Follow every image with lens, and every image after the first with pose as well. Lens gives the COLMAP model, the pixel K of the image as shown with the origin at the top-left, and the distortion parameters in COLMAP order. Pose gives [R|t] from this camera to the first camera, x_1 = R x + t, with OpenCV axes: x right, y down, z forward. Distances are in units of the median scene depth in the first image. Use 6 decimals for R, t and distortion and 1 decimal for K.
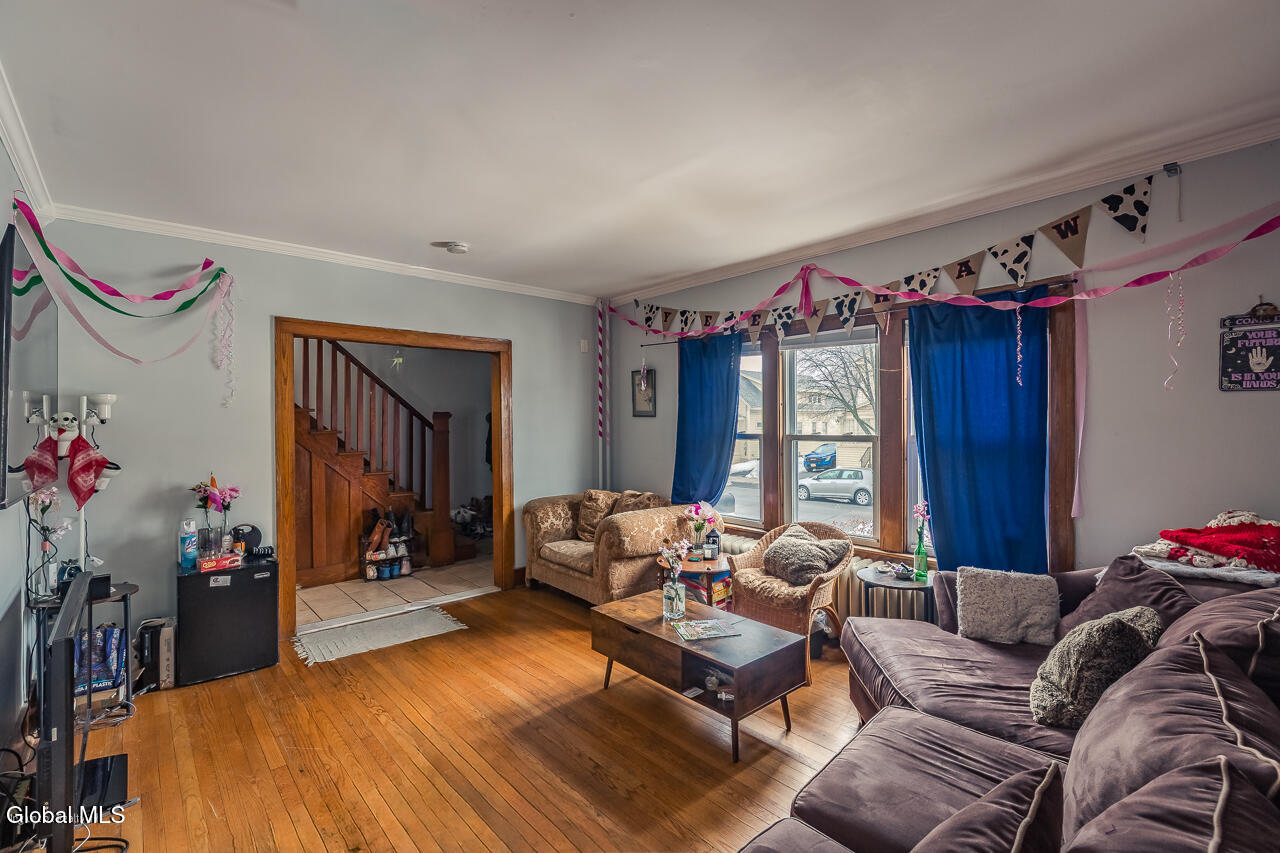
lens RADIAL K [[572.6, 0, 639.1], [0, 572.6, 421.9], [0, 0, 1]] dist [0.005057, -0.000275]
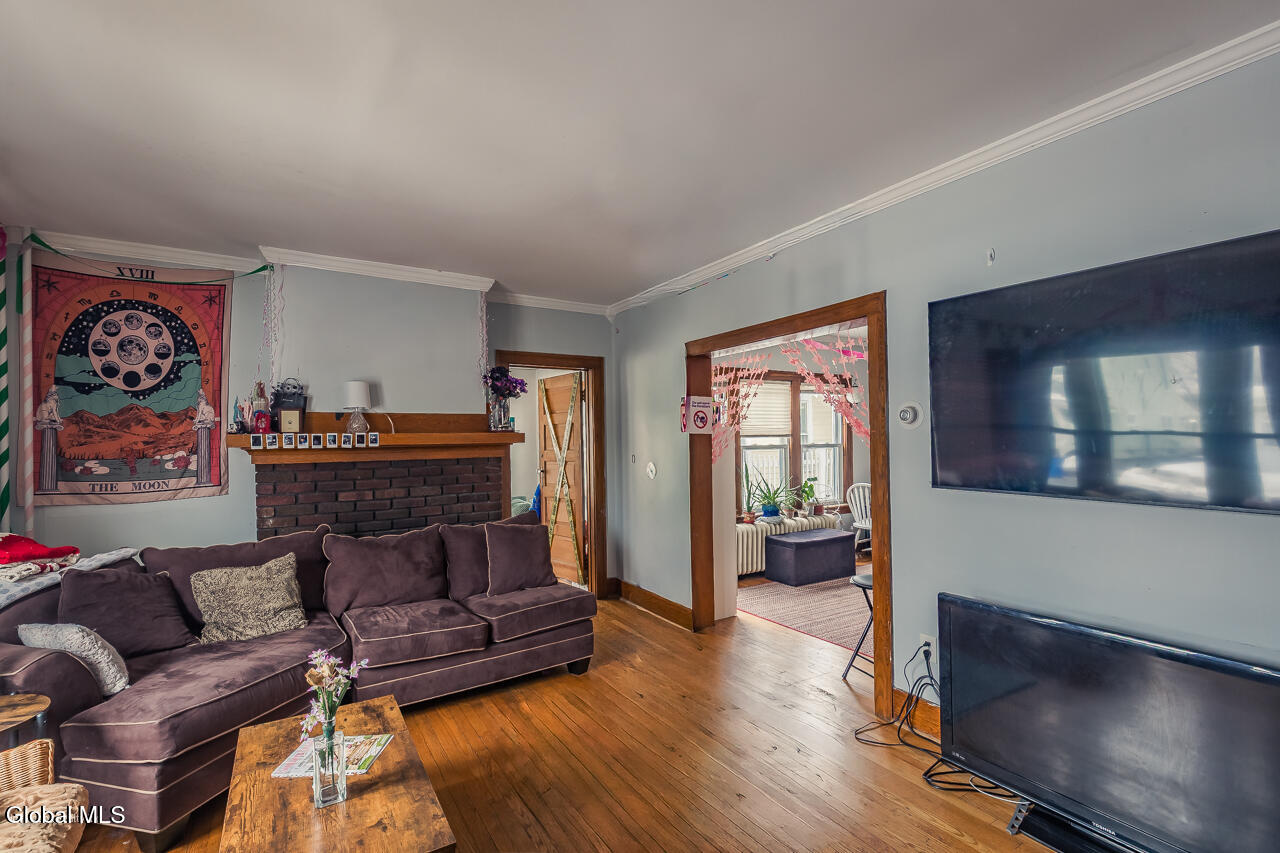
lens RADIAL K [[574.4, 0, 635.6], [0, 574.4, 437.1], [0, 0, 1]] dist [0.002230, -0.000097]
pose [[-0.983595, 0.021899, 0.179056, -0.259262], [0.020725, 0.999750, -0.008422, 0.003636], [-0.179196, -0.004573, -0.983803, 1.165534]]
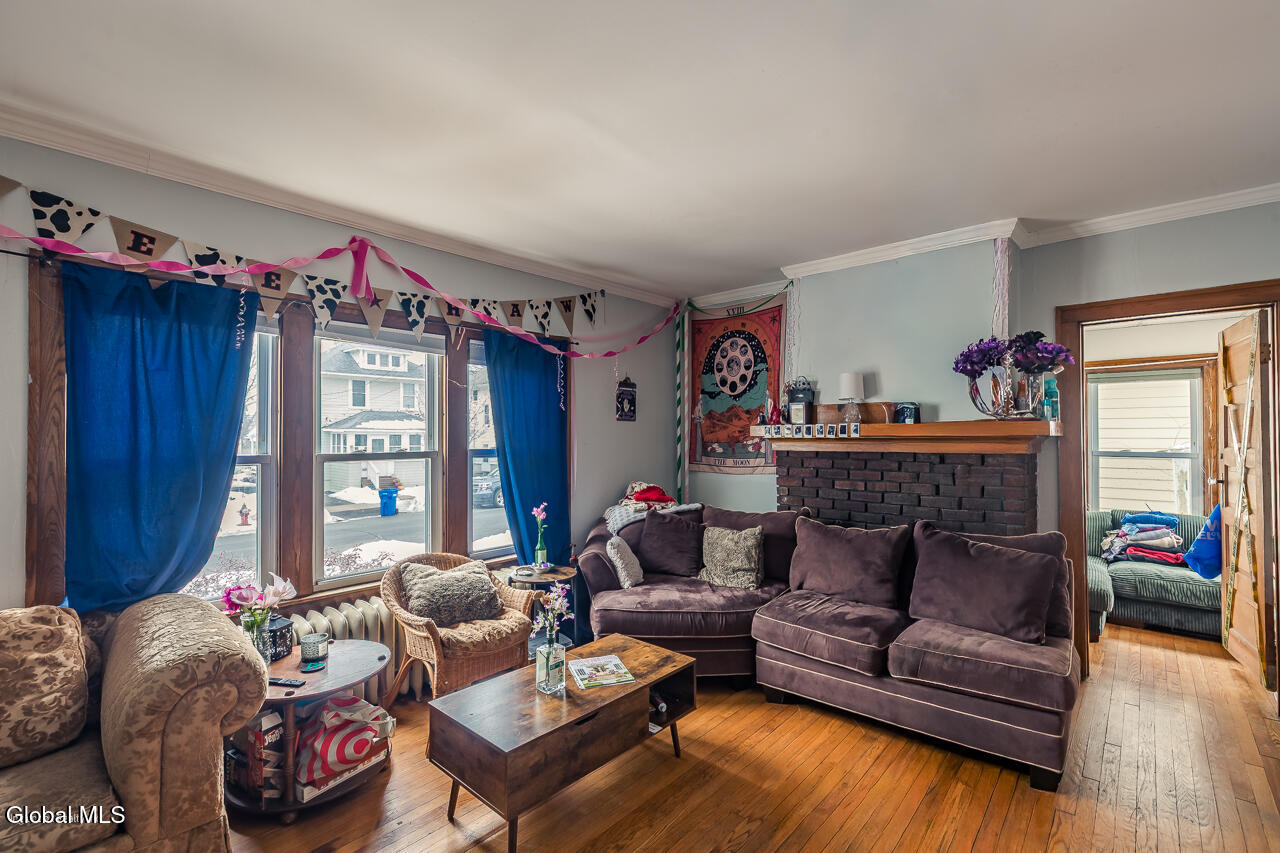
lens RADIAL K [[566.4, 0, 640.0], [0, 566.4, 426.5], [0, 0, 1]] dist [0.002137, 0.000101]
pose [[-0.111053, 0.022333, 0.993564, -0.555527], [0.002097, 0.999751, -0.022238, 0.004907], [-0.993812, -0.000386, -0.111072, 0.754577]]
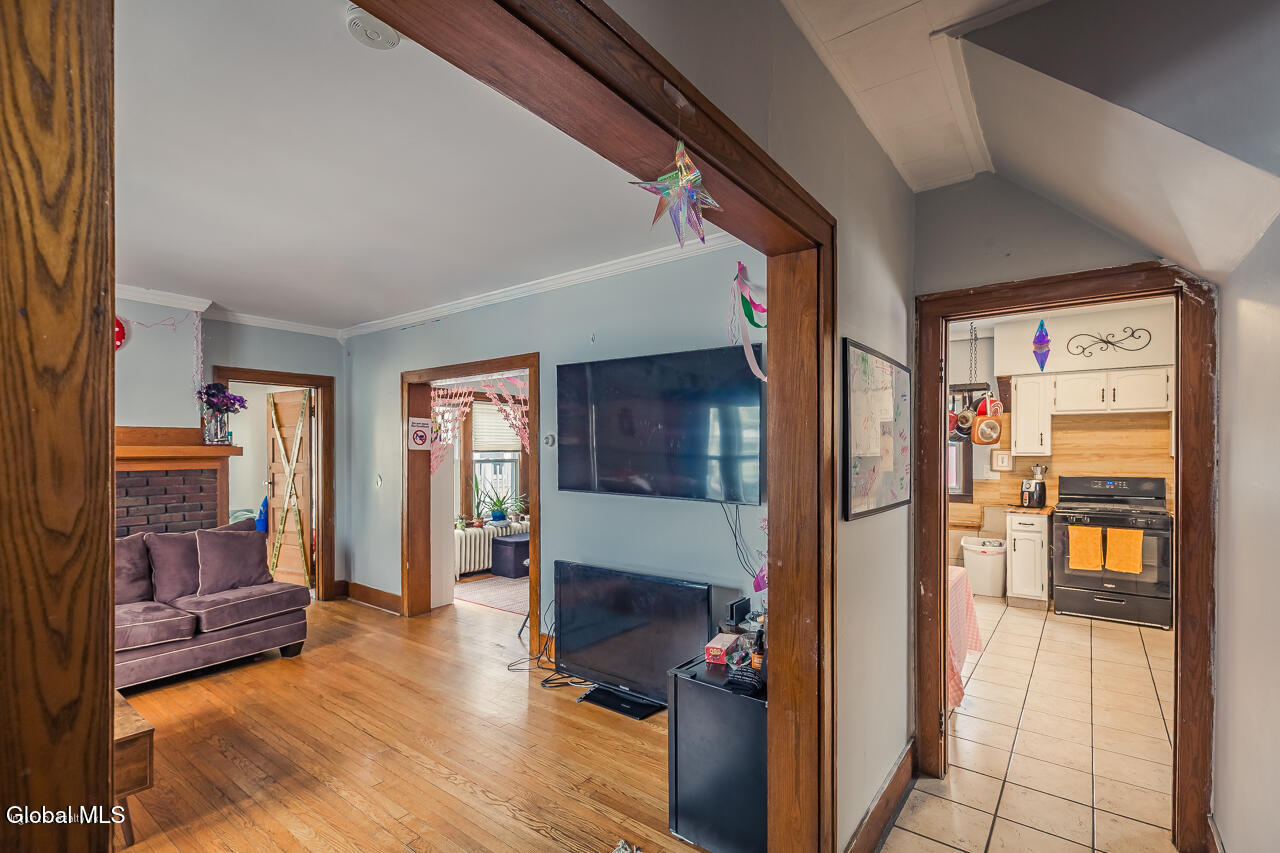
lens RADIAL K [[586.9, 0, 640.9], [0, 586.9, 453.1], [0, 0, 1]] dist [0.000034, -0.000473]
pose [[-0.981784, 0.007889, -0.189835, -0.431745], [0.007347, 0.999967, 0.003560, -0.003182], [0.189857, 0.002100, -0.981810, 1.469748]]
